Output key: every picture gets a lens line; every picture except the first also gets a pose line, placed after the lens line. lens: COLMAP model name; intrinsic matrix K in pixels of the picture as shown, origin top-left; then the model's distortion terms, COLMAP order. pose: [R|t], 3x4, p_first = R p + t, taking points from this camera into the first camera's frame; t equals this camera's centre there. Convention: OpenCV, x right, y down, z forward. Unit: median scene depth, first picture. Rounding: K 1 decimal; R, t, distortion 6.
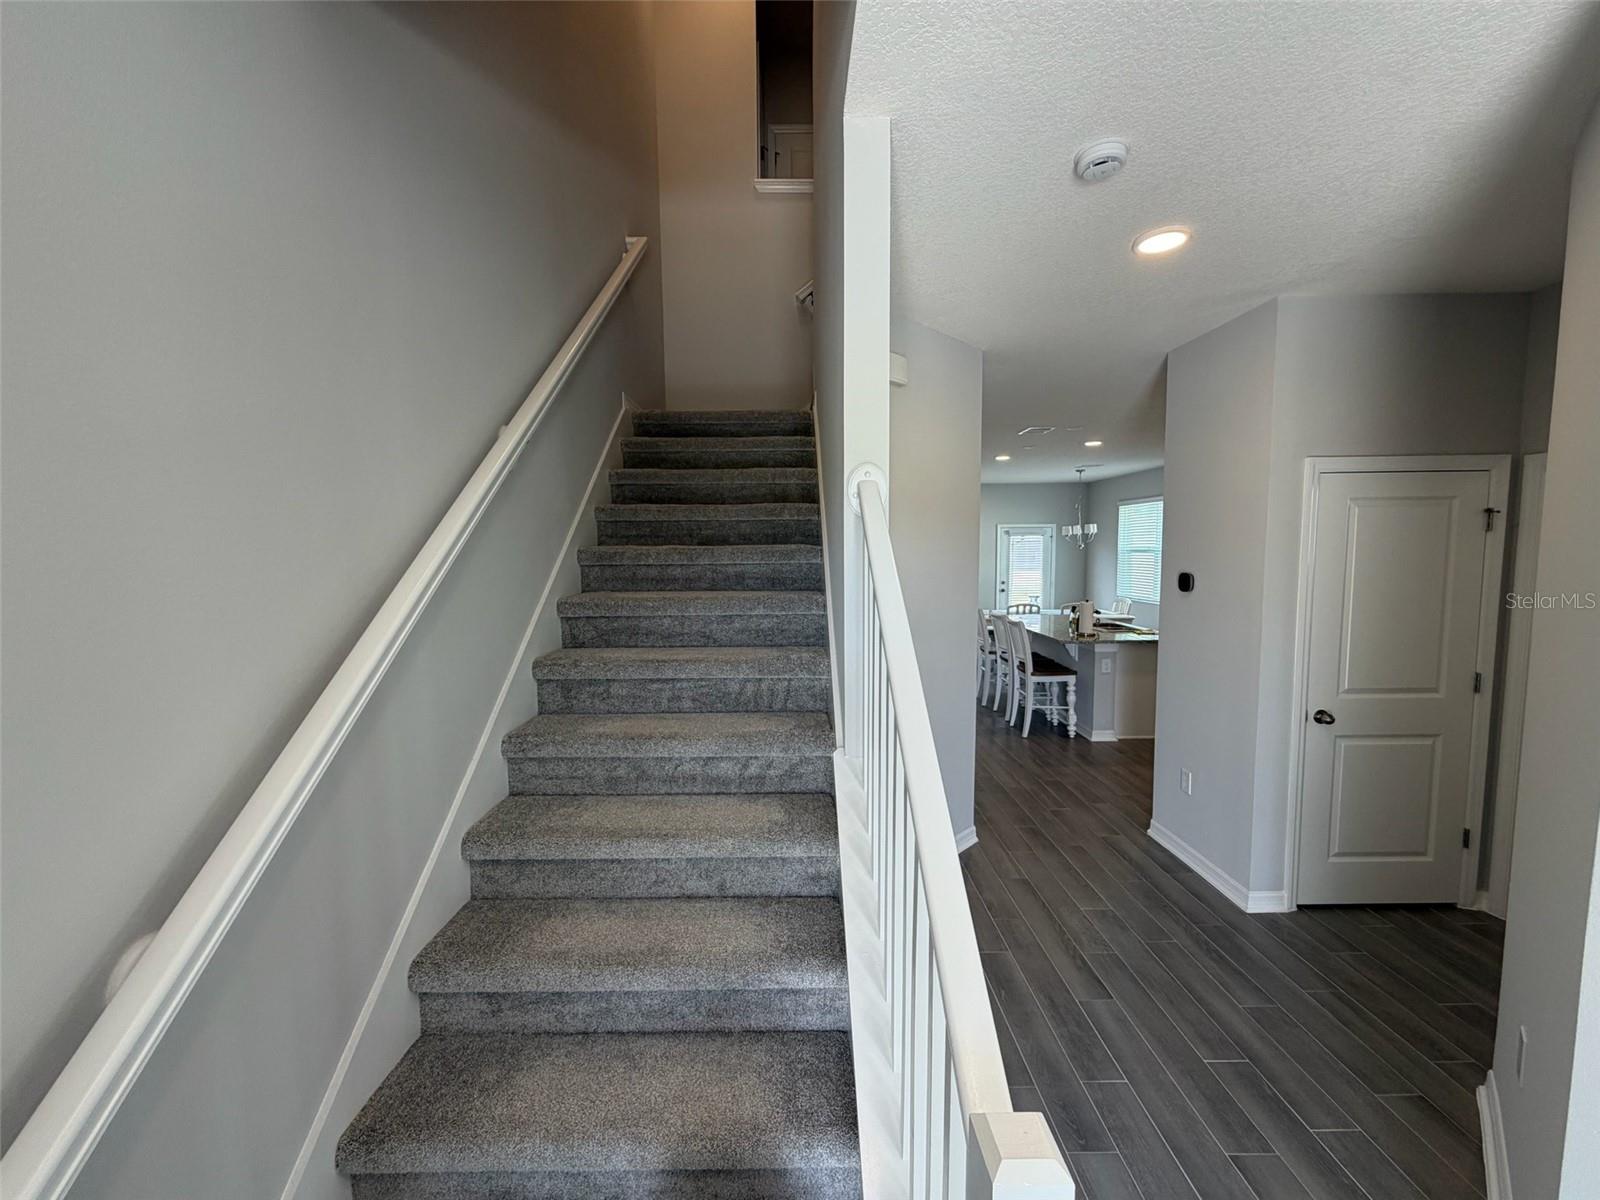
lens RADIAL K [[637.7, 0, 796.0], [0, 637.7, 600.5], [0, 0, 1]] dist [-0.000120, 0.000181]
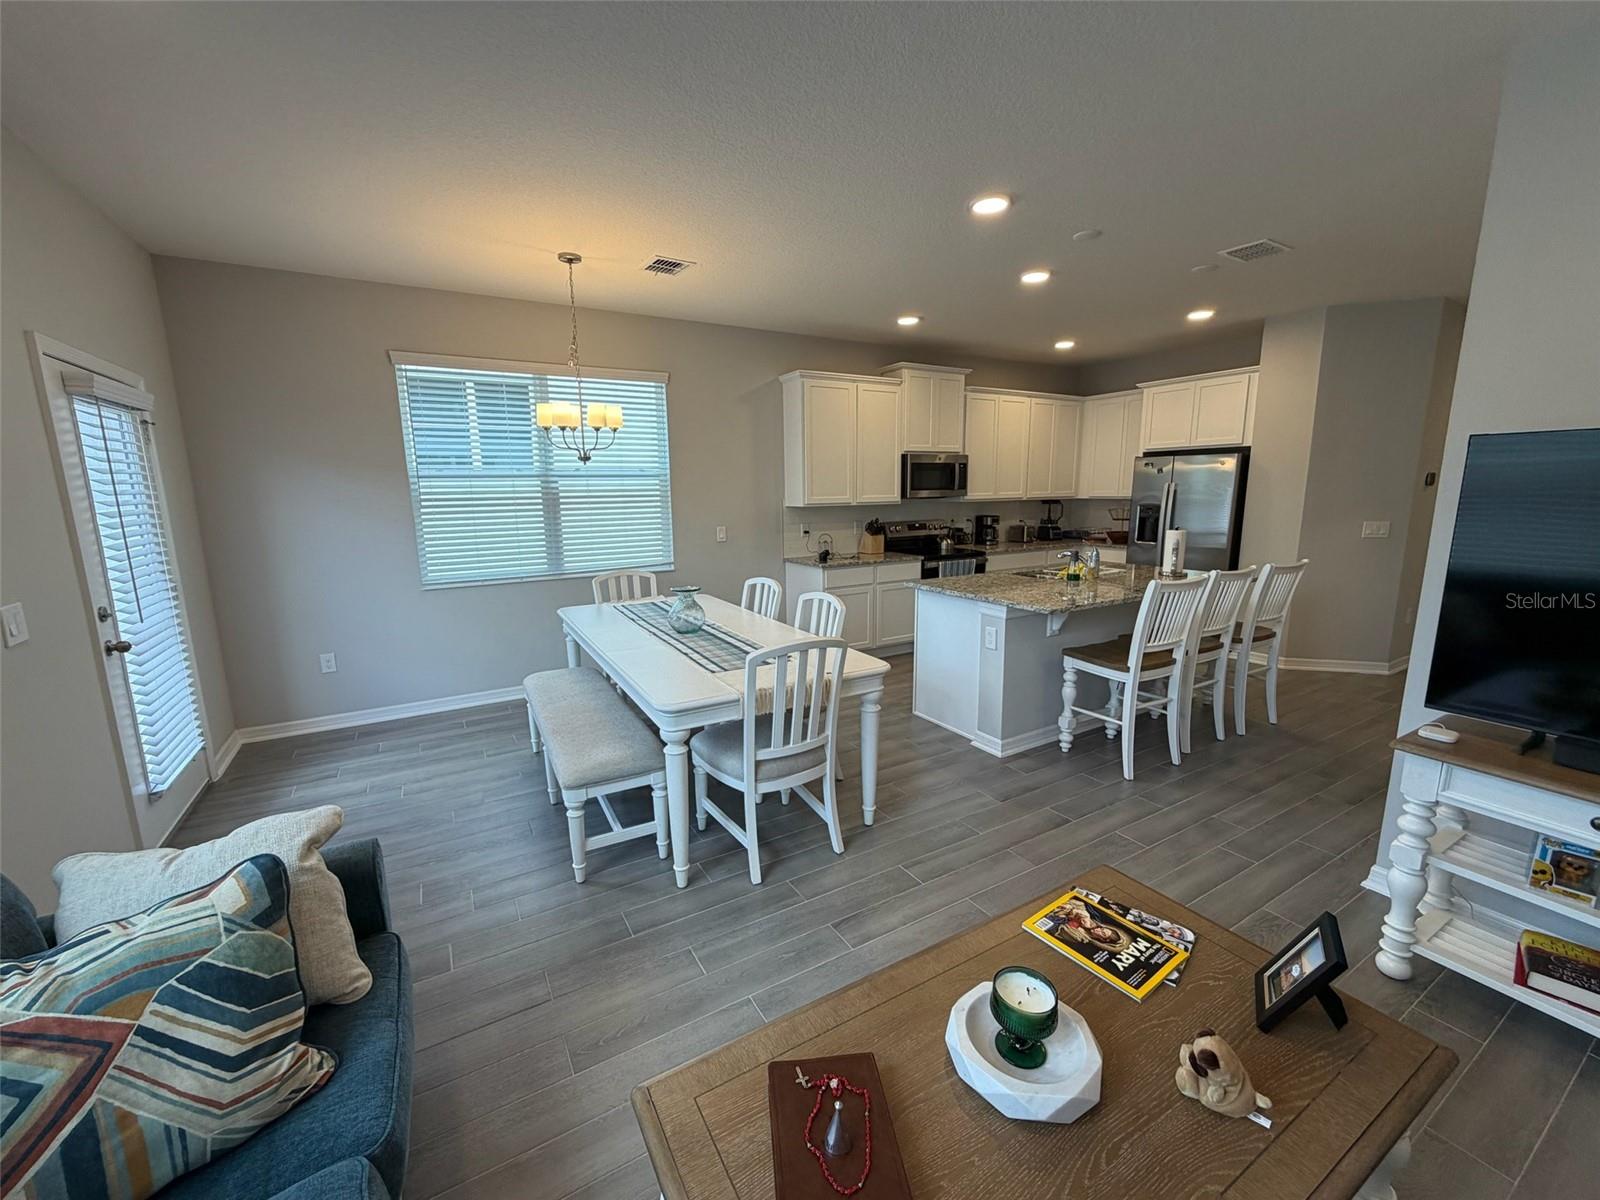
lens RADIAL K [[637.7, 0, 796.0], [0, 637.7, 600.5], [0, 0, 1]] dist [-0.000120, 0.000181]
pose [[-0.495162, -0.139326, 0.857556, 0.032884], [0.088235, 0.973889, 0.209175, -0.116751], [-0.864308, 0.179242, -0.469939, 1.816103]]
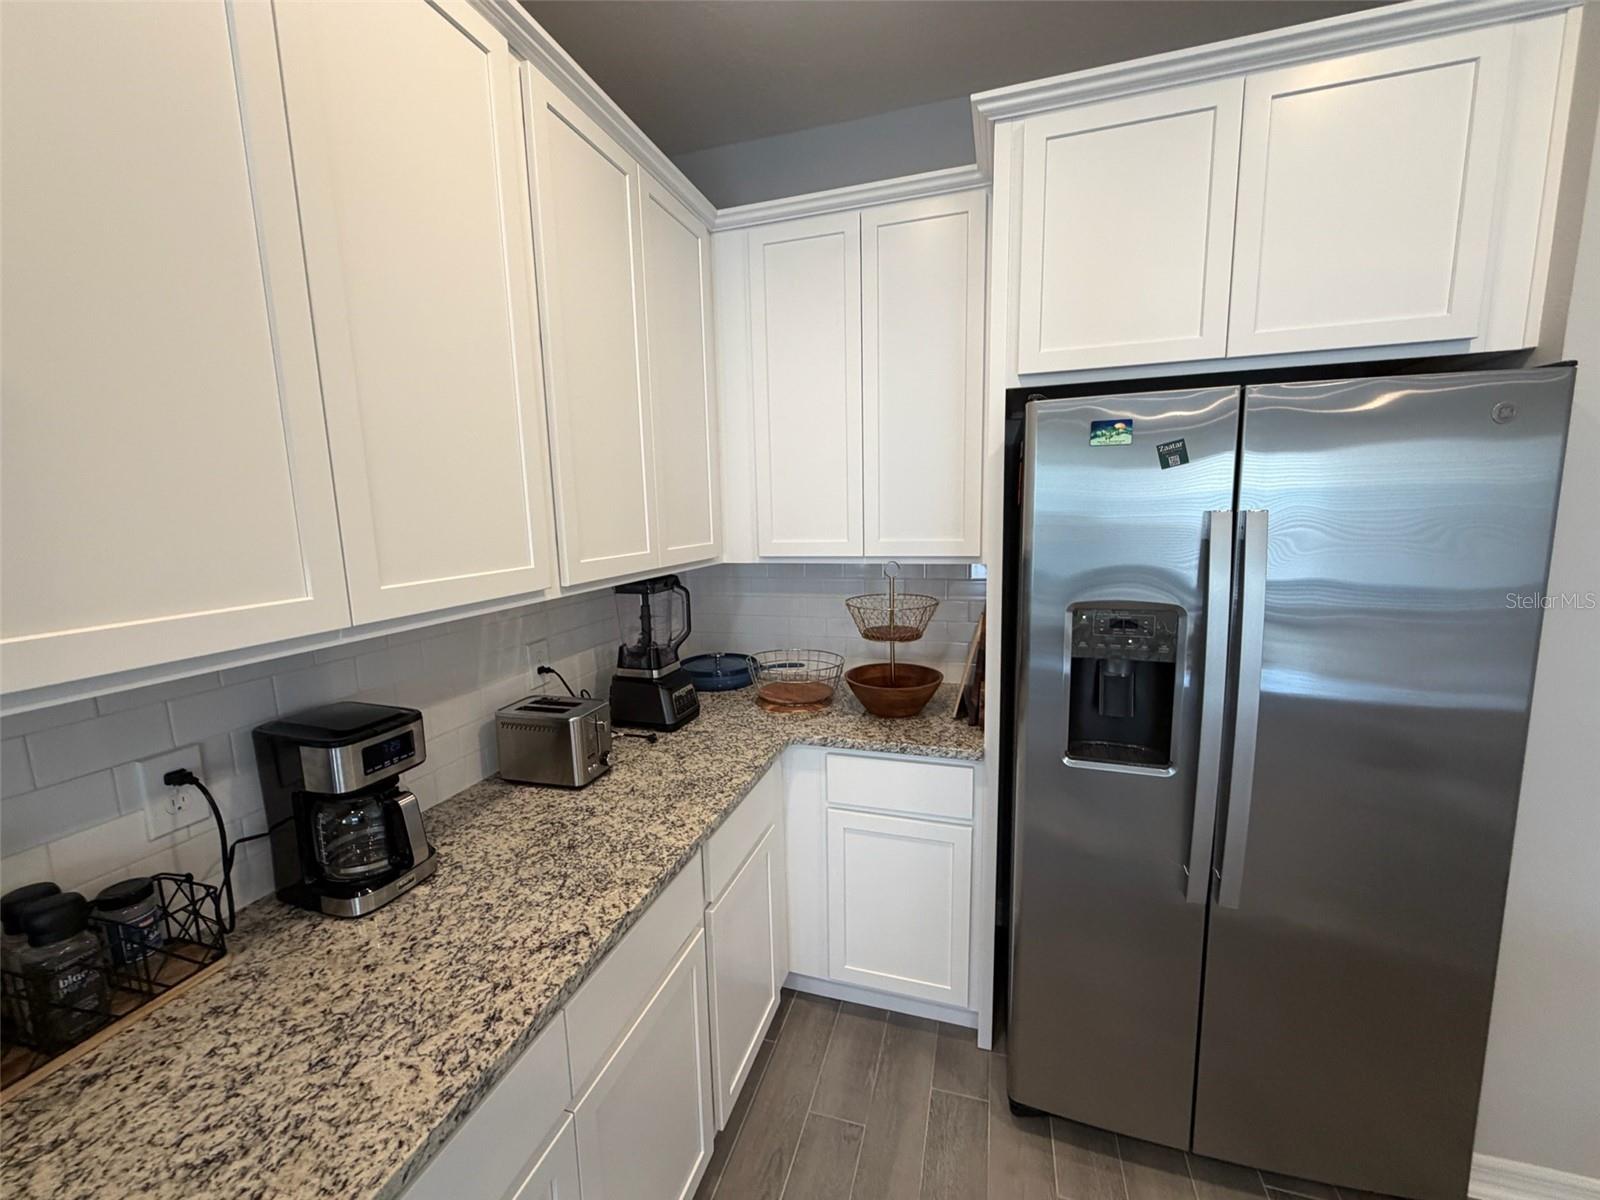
lens RADIAL K [[637.7, 0, 796.0], [0, 637.7, 600.5], [0, 0, 1]] dist [-0.000120, 0.000181]
pose [[-0.949351, -0.016730, 0.313772, 0.716628], [0.055223, 0.974155, 0.219024, -0.058935], [-0.309327, 0.225258, -0.923892, 1.036291]]
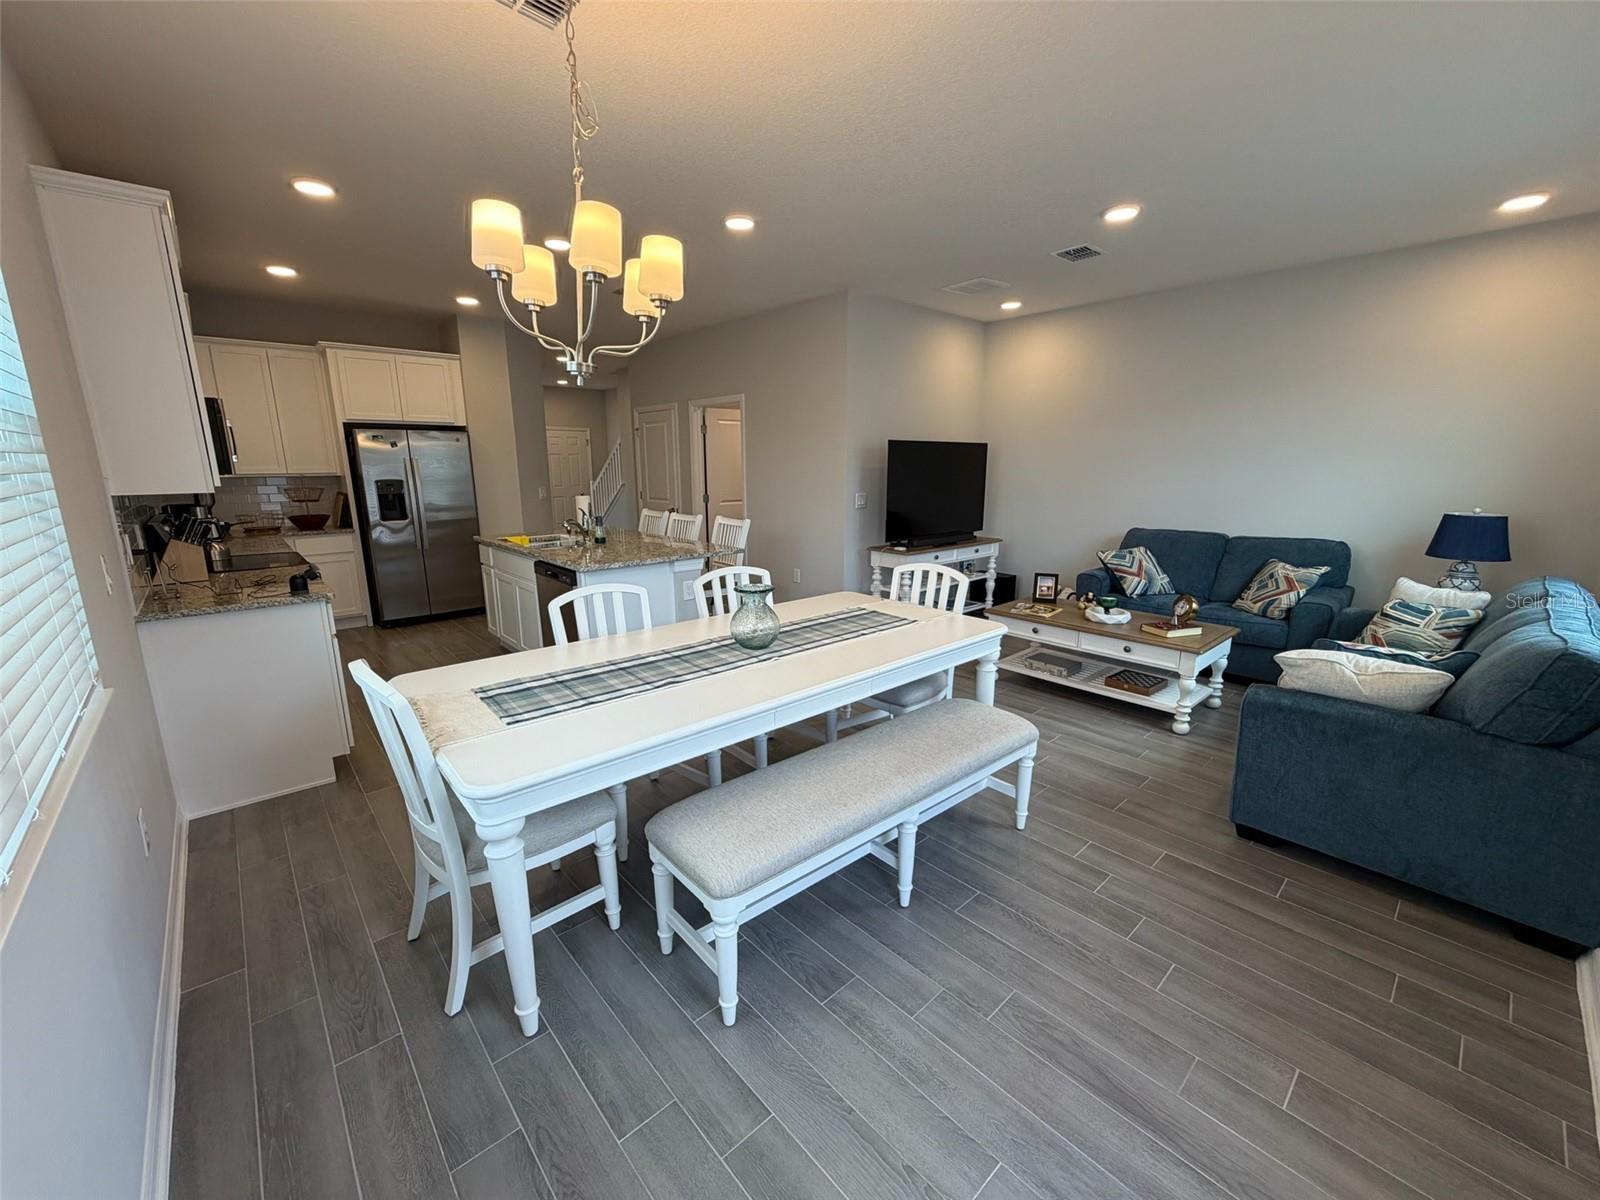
lens RADIAL K [[637.7, 0, 796.0], [0, 637.7, 600.5], [0, 0, 1]] dist [-0.000120, 0.000181]
pose [[-0.748921, 0.148857, -0.645724, 0.870826], [-0.048801, 0.959408, 0.277769, -0.126249], [0.660860, 0.239539, -0.711256, 1.956783]]
